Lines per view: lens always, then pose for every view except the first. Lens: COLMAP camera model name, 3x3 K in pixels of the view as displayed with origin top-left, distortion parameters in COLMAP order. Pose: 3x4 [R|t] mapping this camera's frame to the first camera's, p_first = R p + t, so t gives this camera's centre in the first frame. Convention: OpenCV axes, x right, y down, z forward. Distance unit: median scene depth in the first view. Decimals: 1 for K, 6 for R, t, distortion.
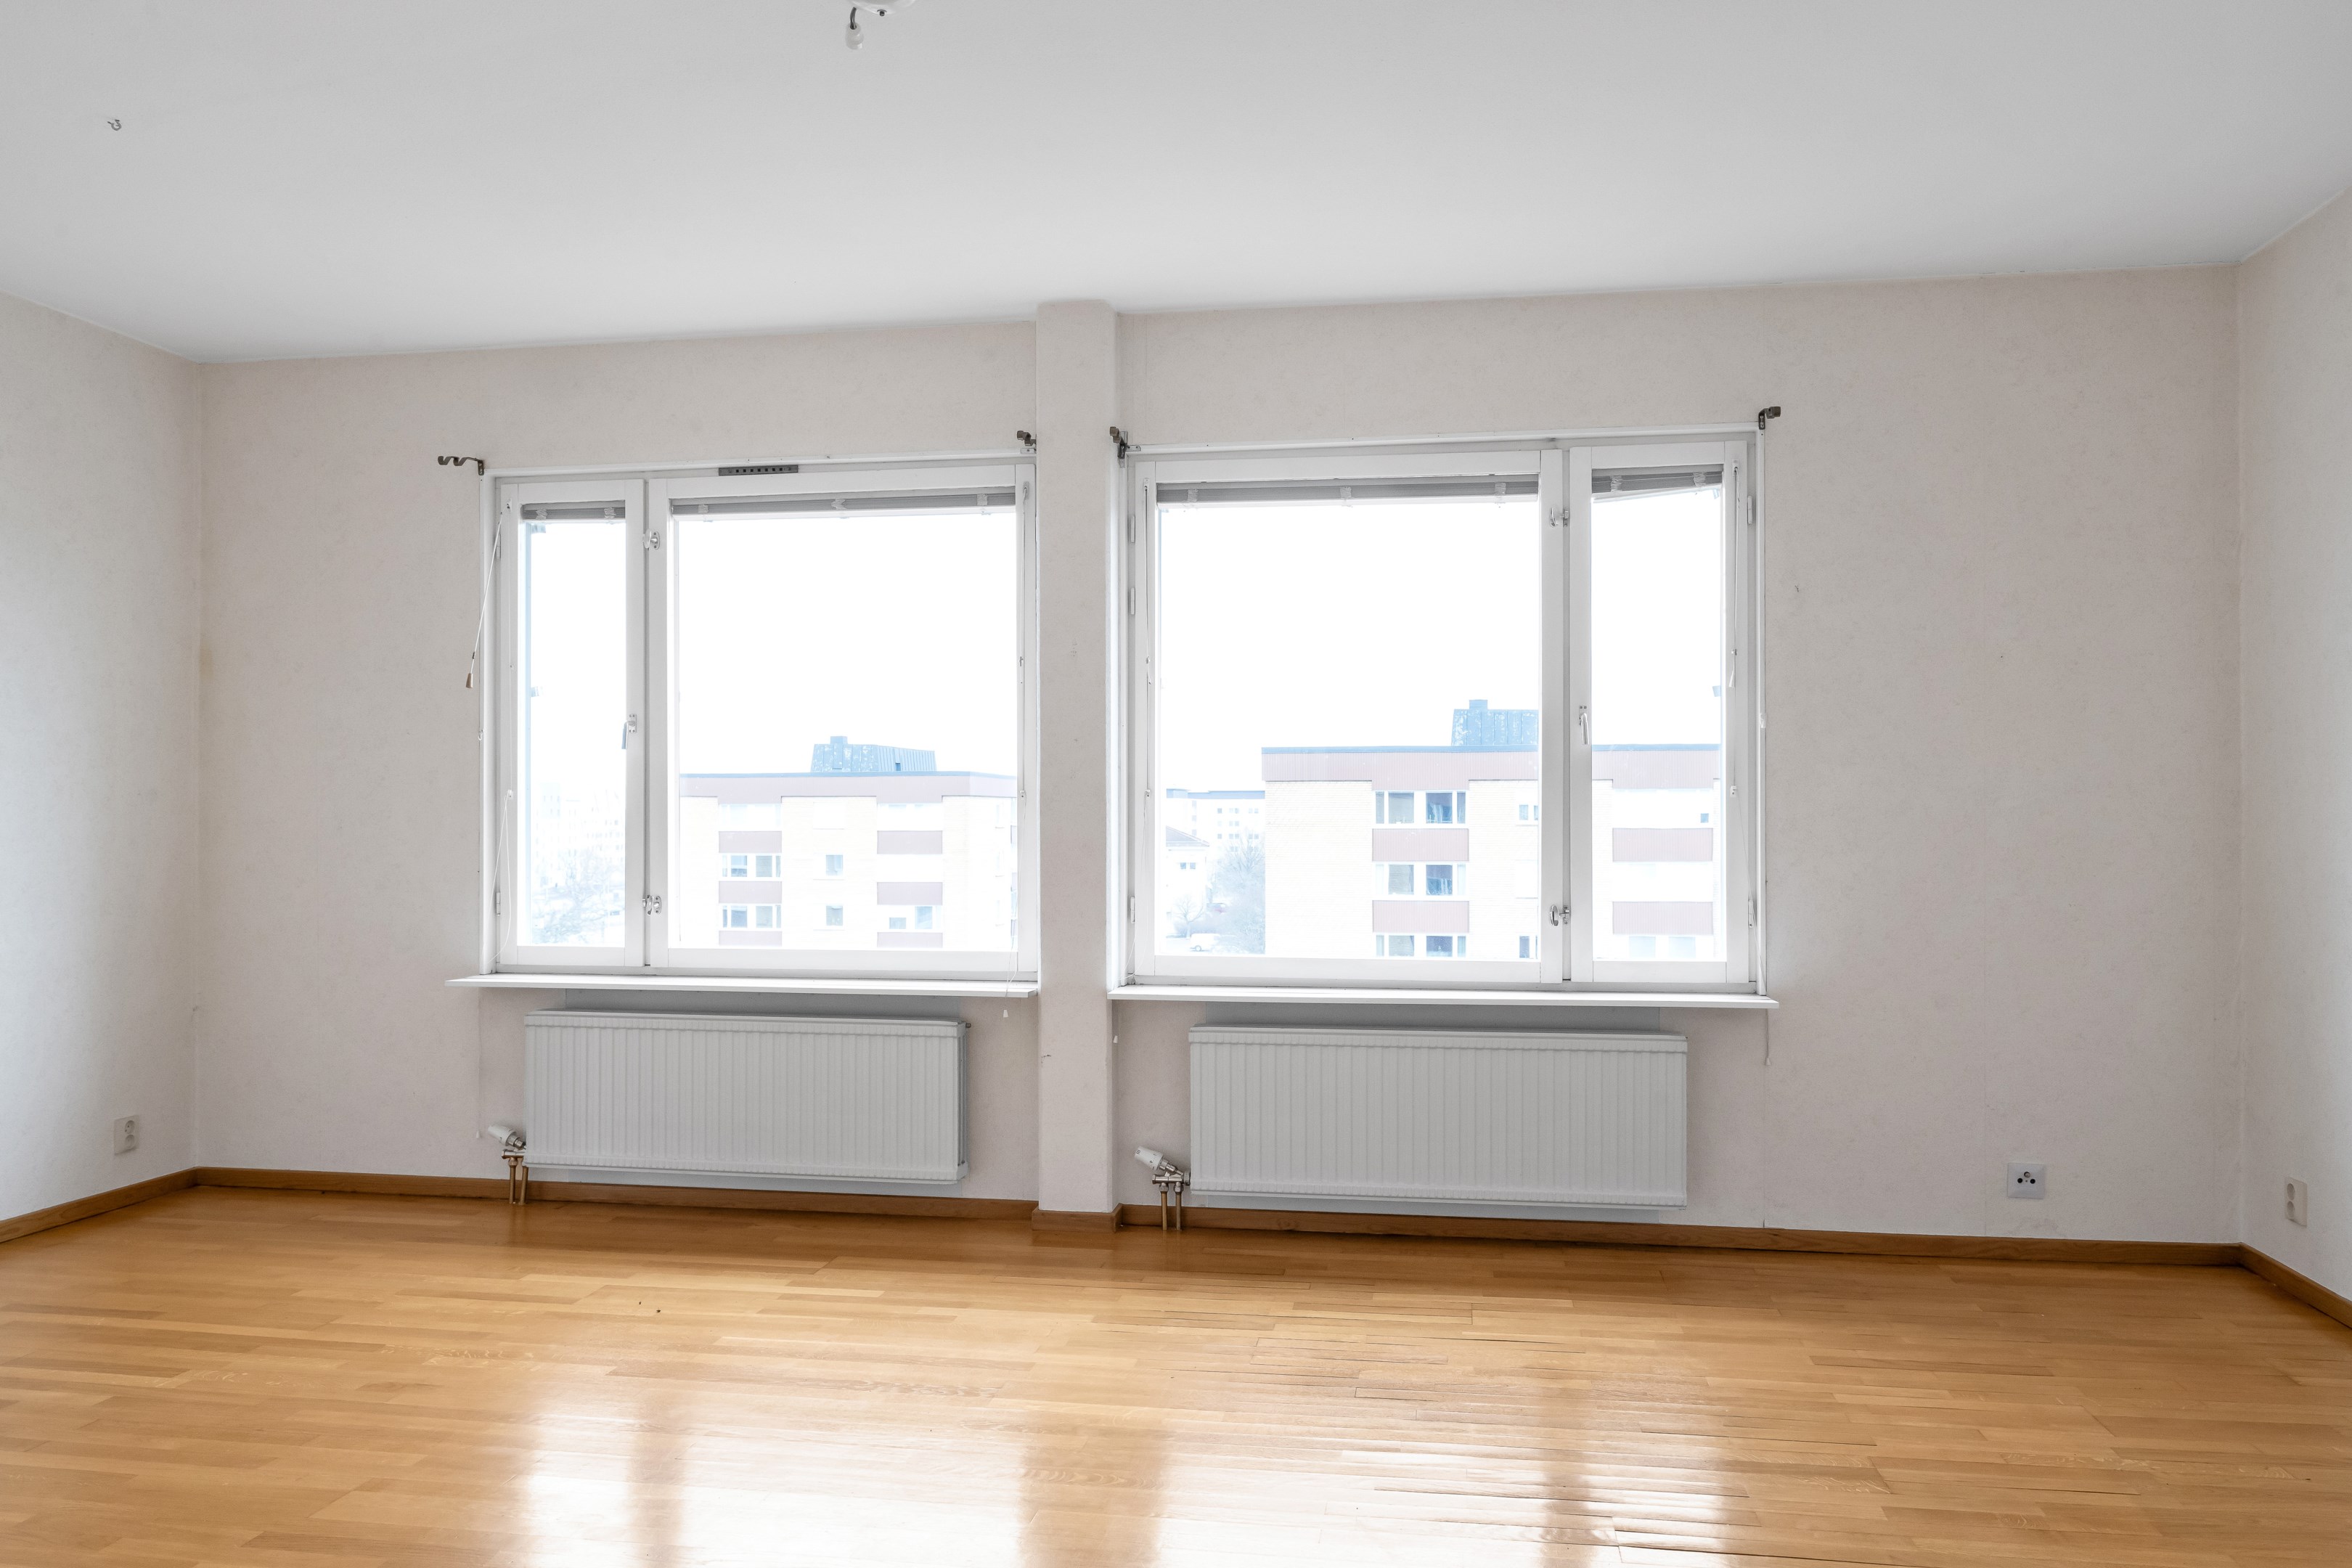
lens RADIAL K [[1690.1, 0, 1174.5], [0, 1690.1, 822.5], [0, 0, 1]] dist [-0.005899, 0.000969]
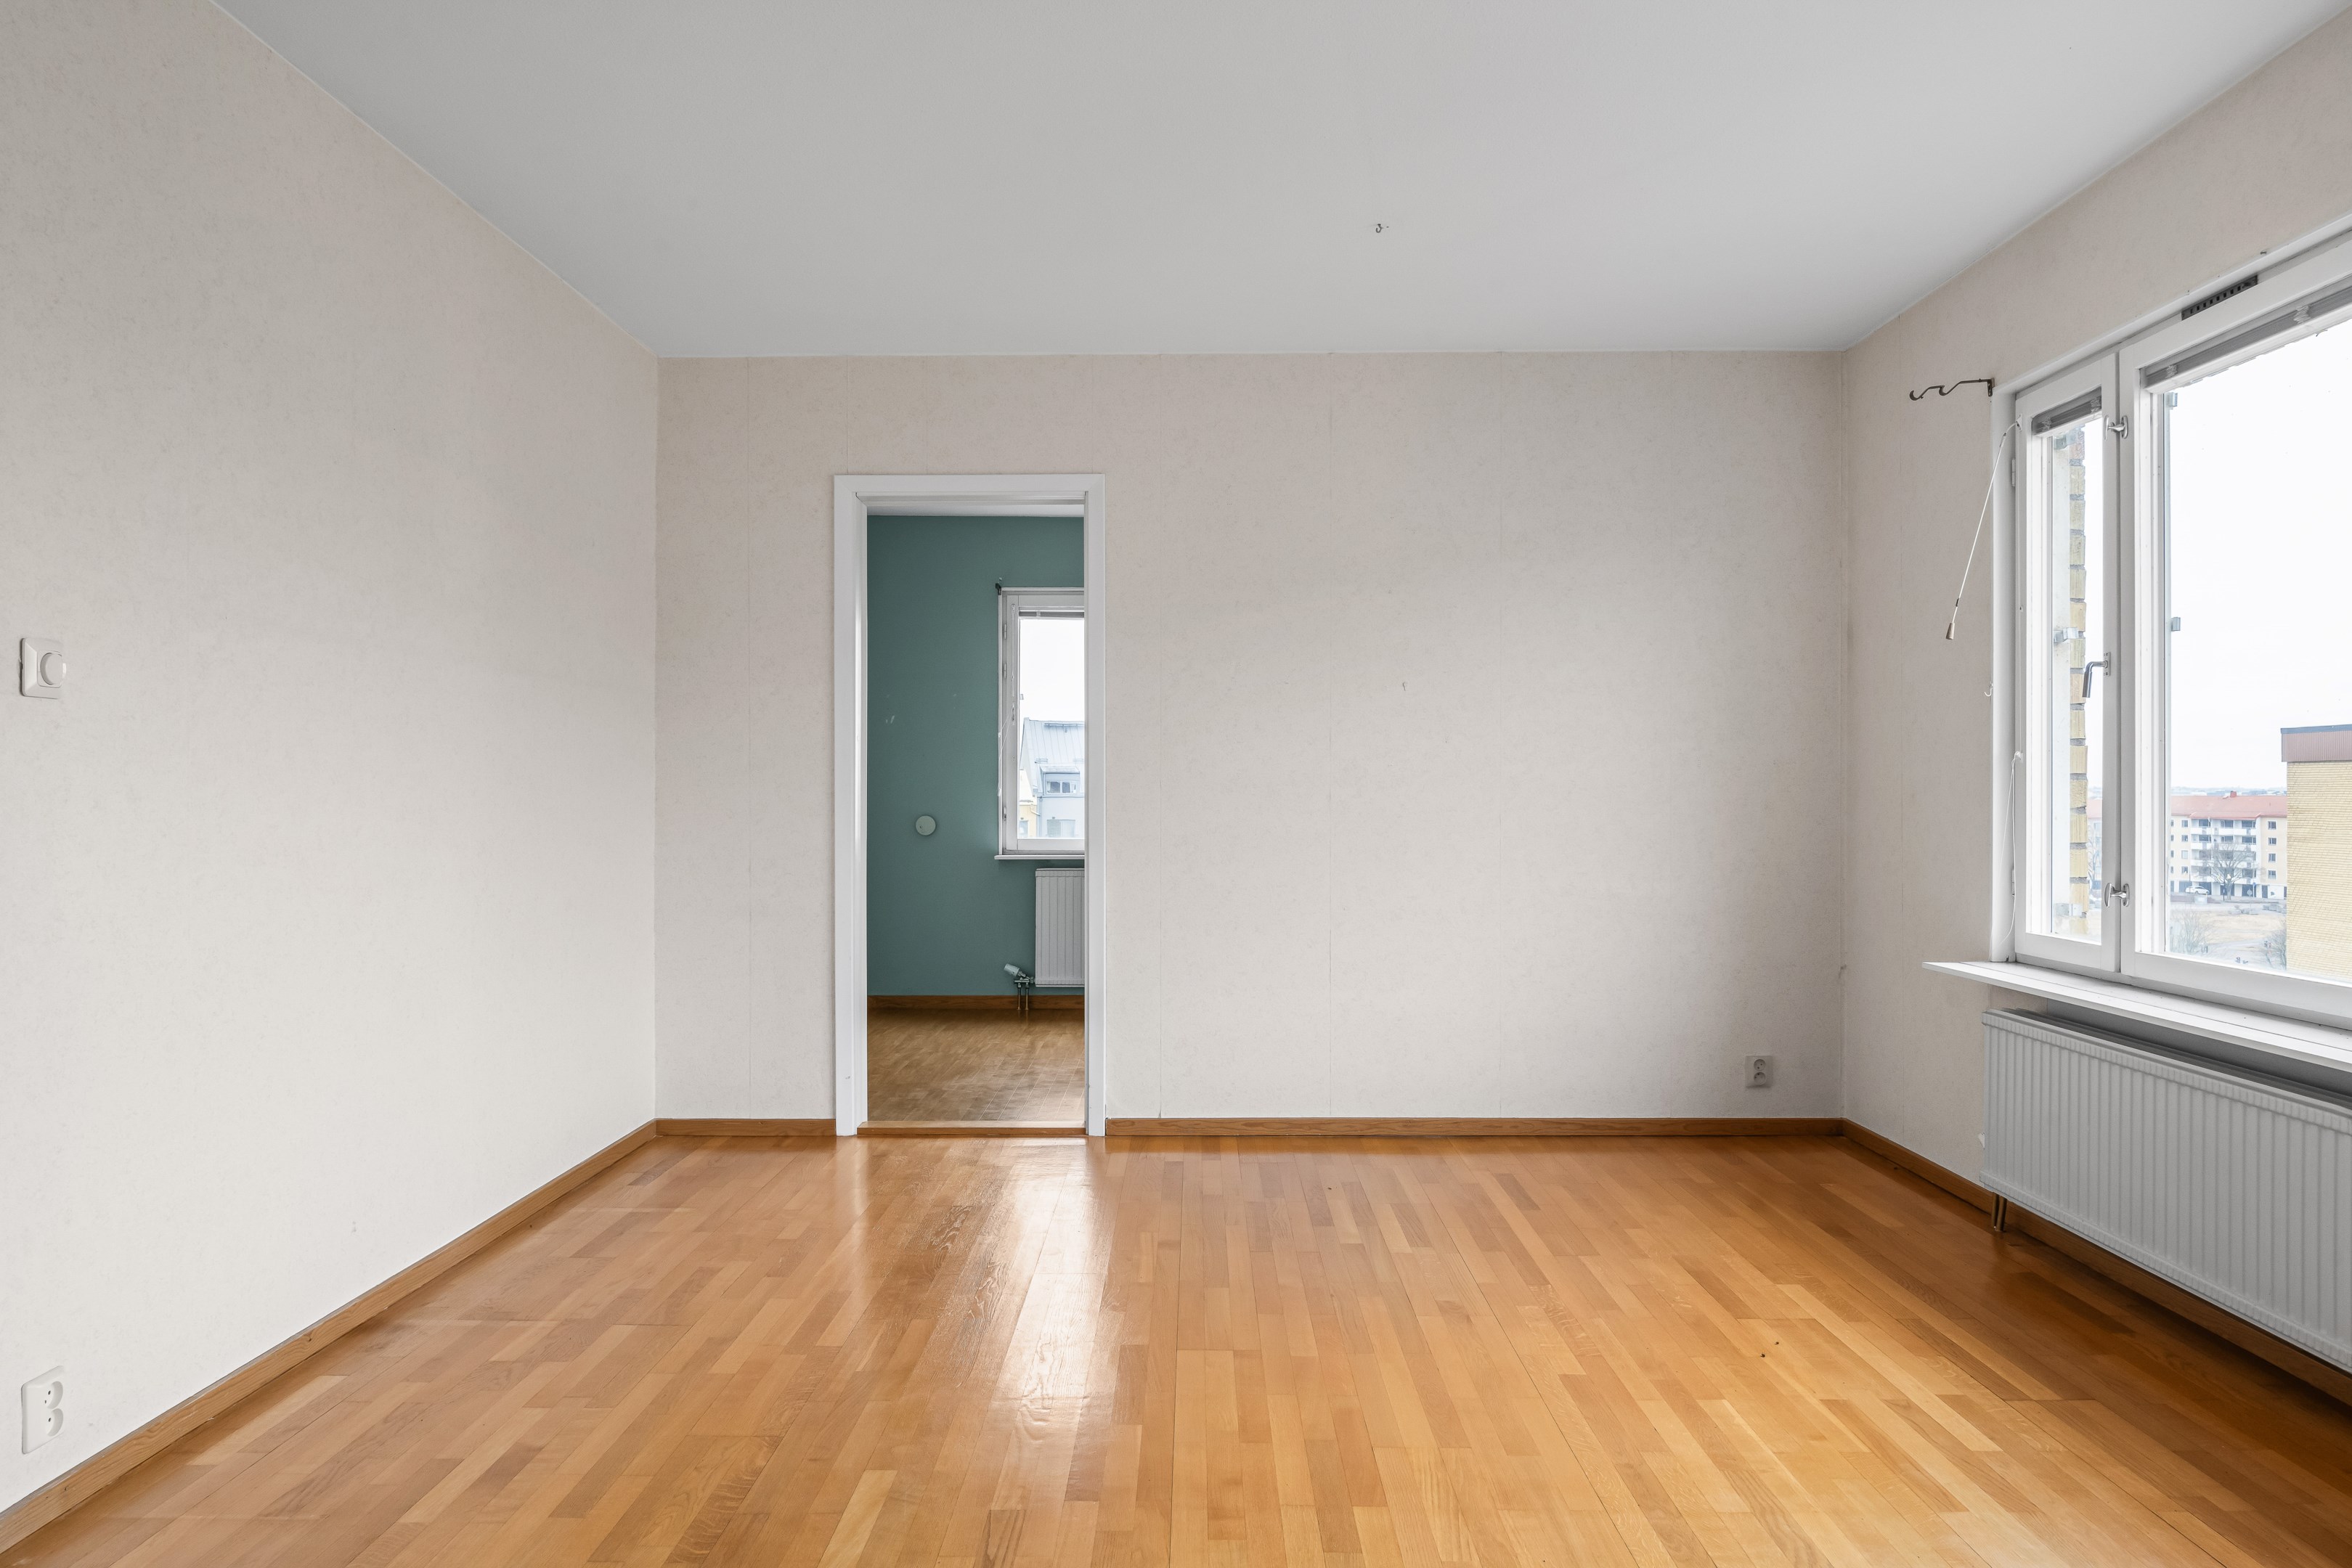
lens RADIAL K [[1615.8, 0, 1177.6], [0, 1615.8, 794.6], [0, 0, 1]] dist [0.000036, 0.003705]
pose [[0.148444, 0.001729, -0.988919, 0.393597], [-0.000904, 0.999998, 0.001613, 0.001937], [0.988920, 0.000655, 0.148445, 0.493601]]
